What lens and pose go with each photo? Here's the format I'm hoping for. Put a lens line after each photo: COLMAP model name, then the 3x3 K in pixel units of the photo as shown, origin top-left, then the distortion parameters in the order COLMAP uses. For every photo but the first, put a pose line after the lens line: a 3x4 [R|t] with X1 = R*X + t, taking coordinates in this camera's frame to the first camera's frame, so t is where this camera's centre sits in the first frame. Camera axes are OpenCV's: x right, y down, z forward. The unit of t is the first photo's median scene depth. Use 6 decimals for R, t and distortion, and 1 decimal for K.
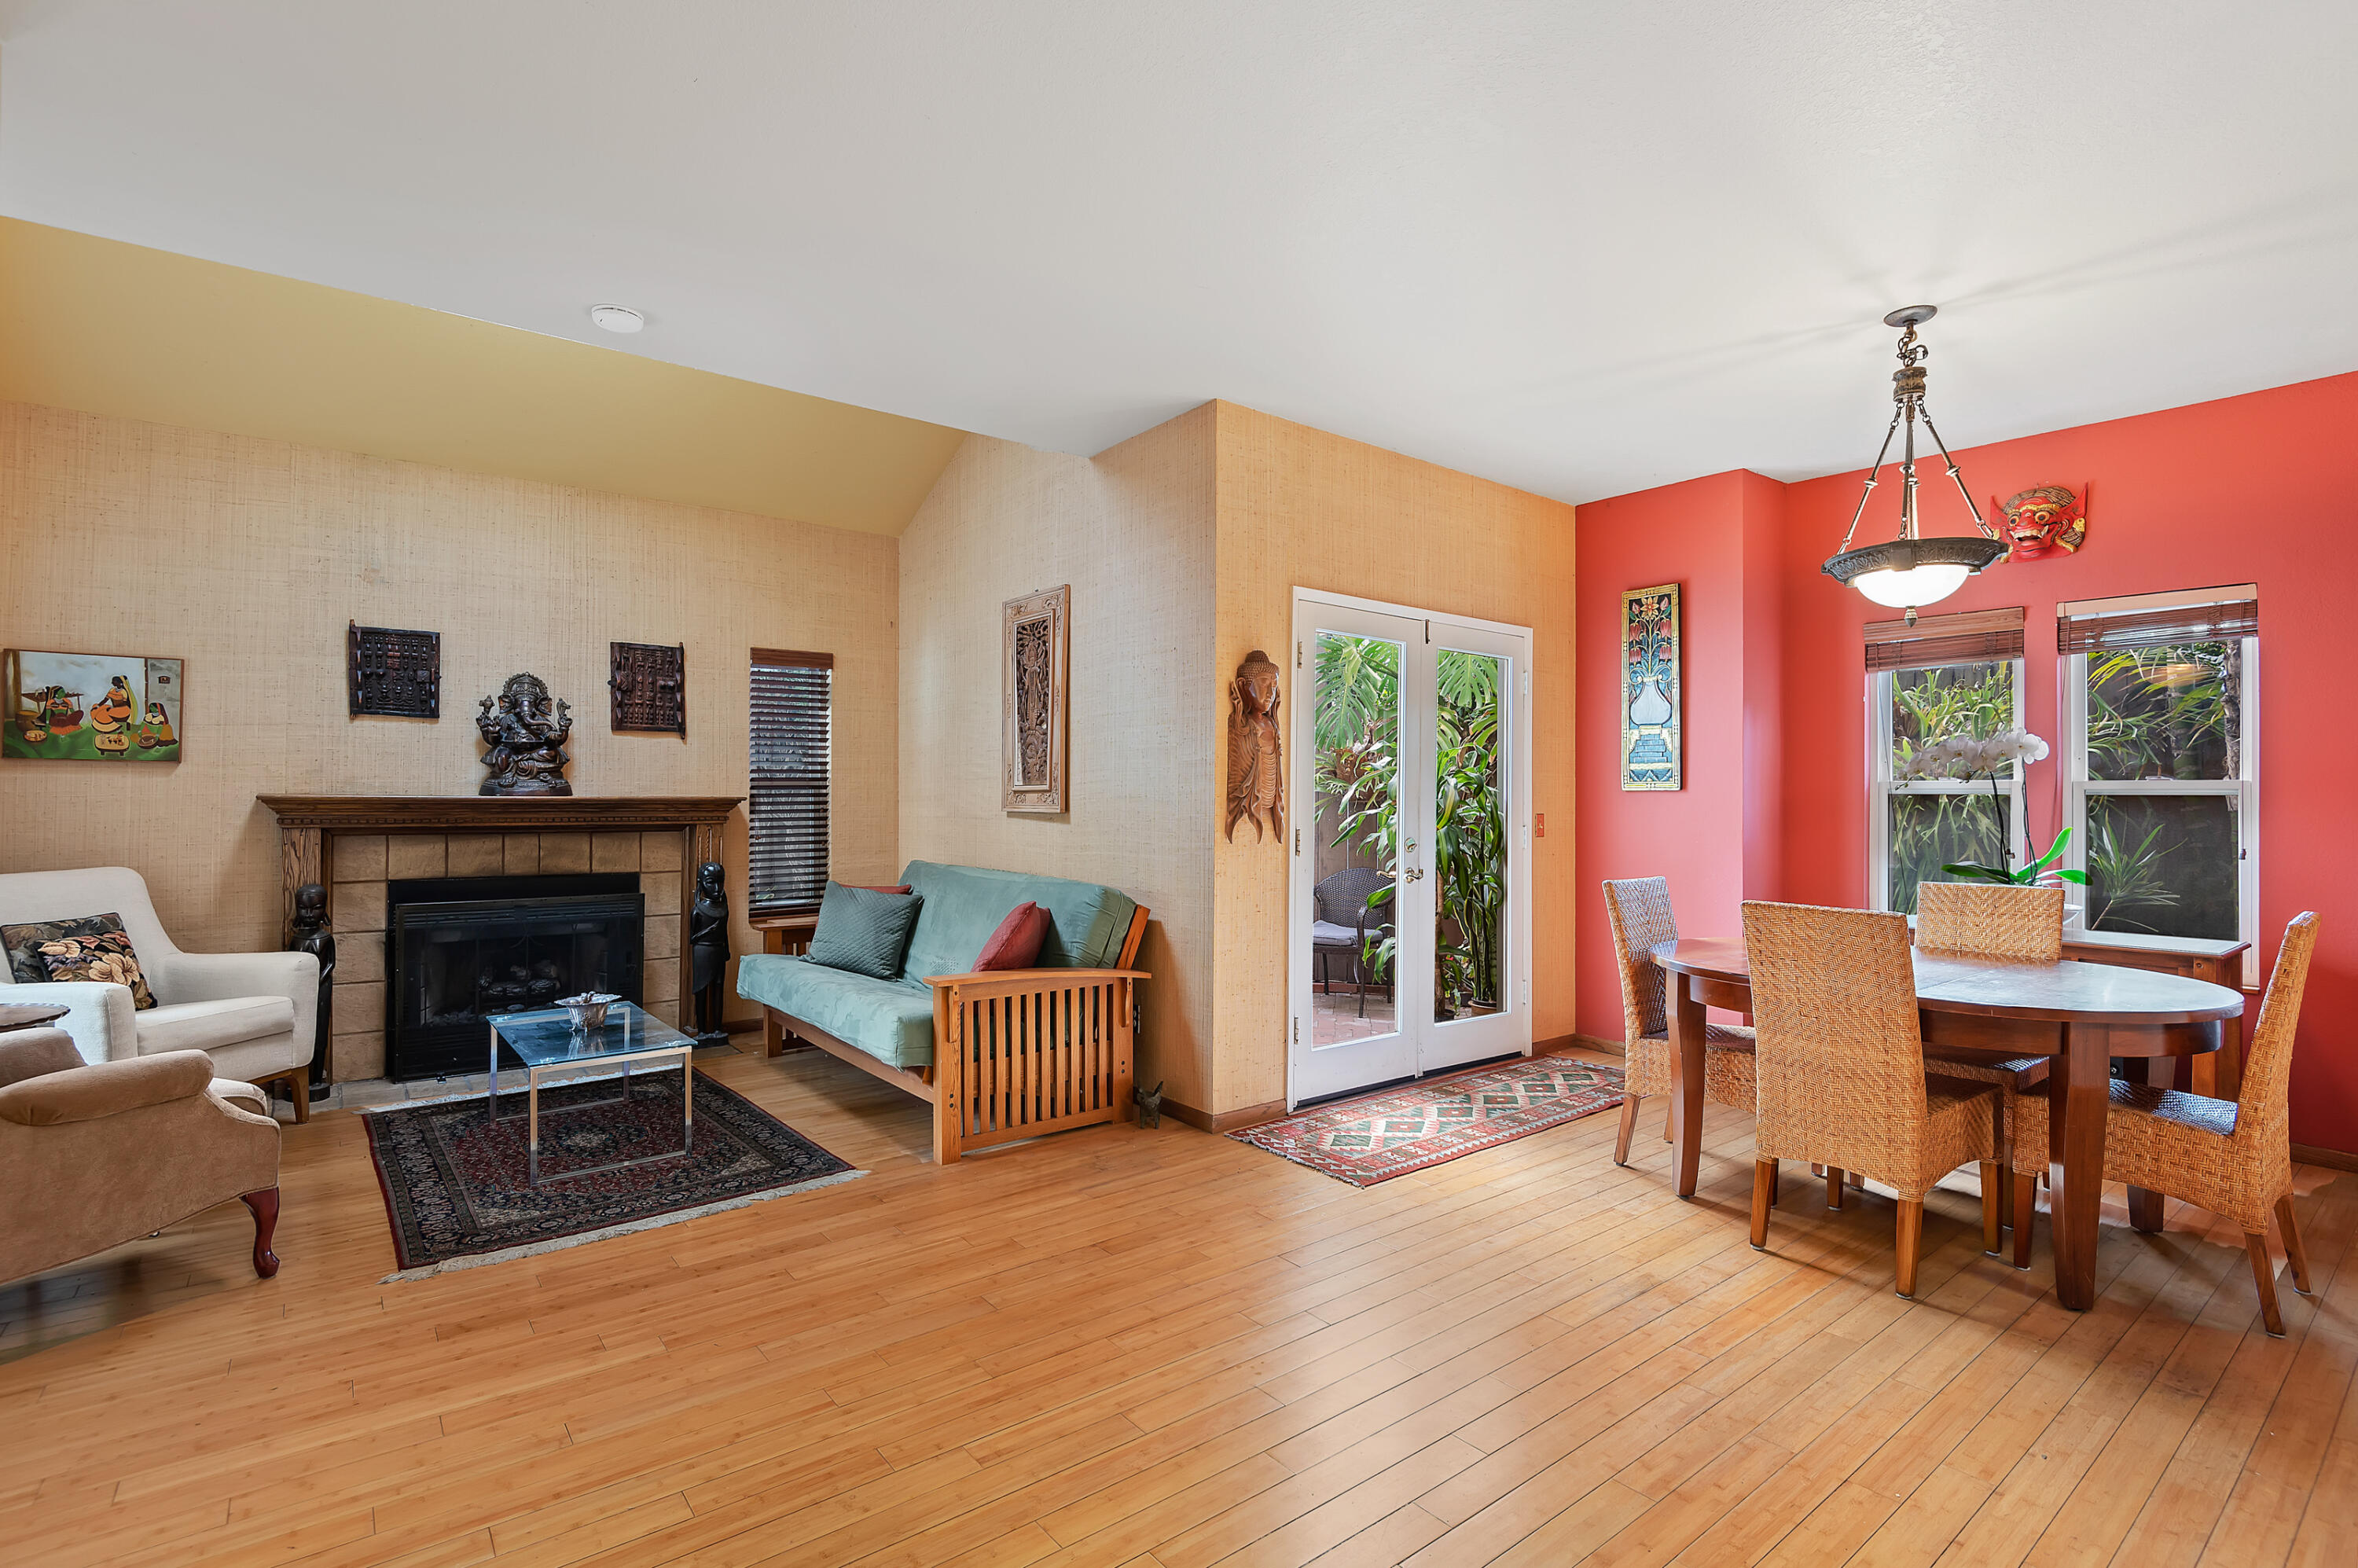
lens RADIAL K [[1101.0, 0, 1186.7], [0, 1101.0, 792.7], [0, 0, 1]] dist [0.016531, -0.024471]
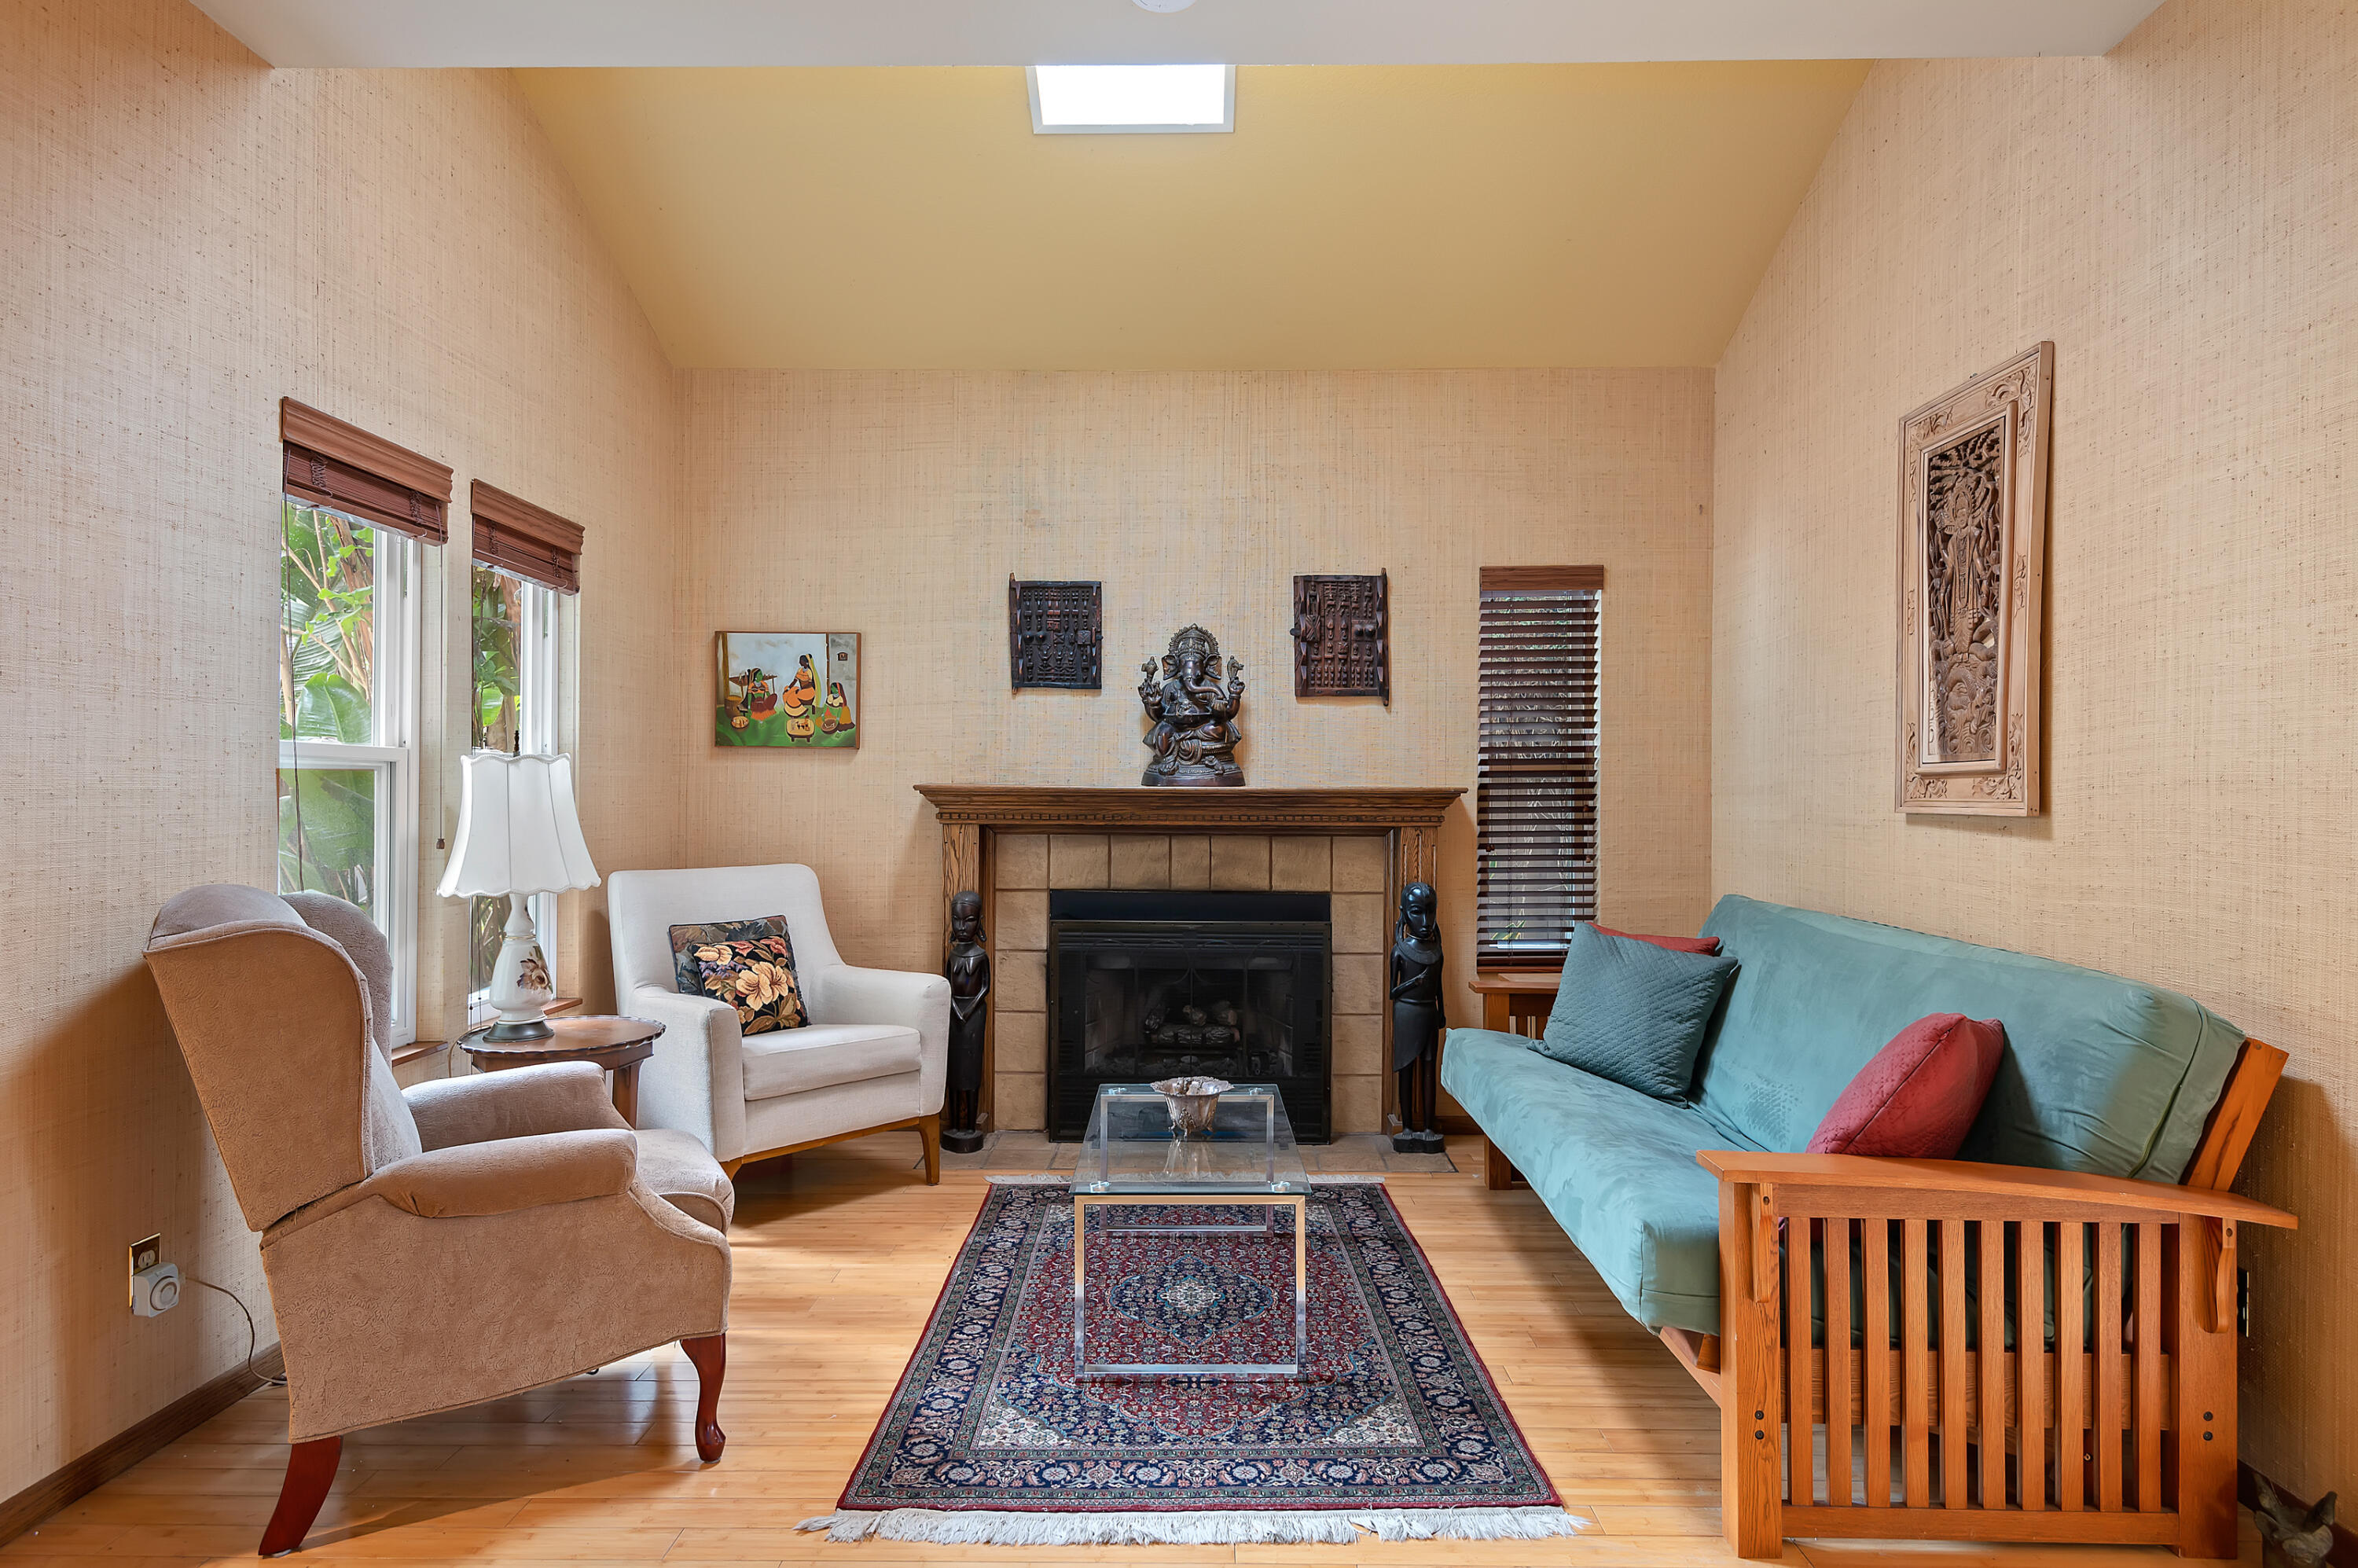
lens RADIAL K [[1321.6, 0, 1177.9], [0, 1321.6, 794.7], [0, 0, 1]] dist [0.048511, -0.036185]
pose [[0.780802, 0.001721, -0.624776, -0.037788], [0.000823, 0.999993, 0.003783, 0.005737], [0.624778, -0.003468, 0.780795, 0.300057]]
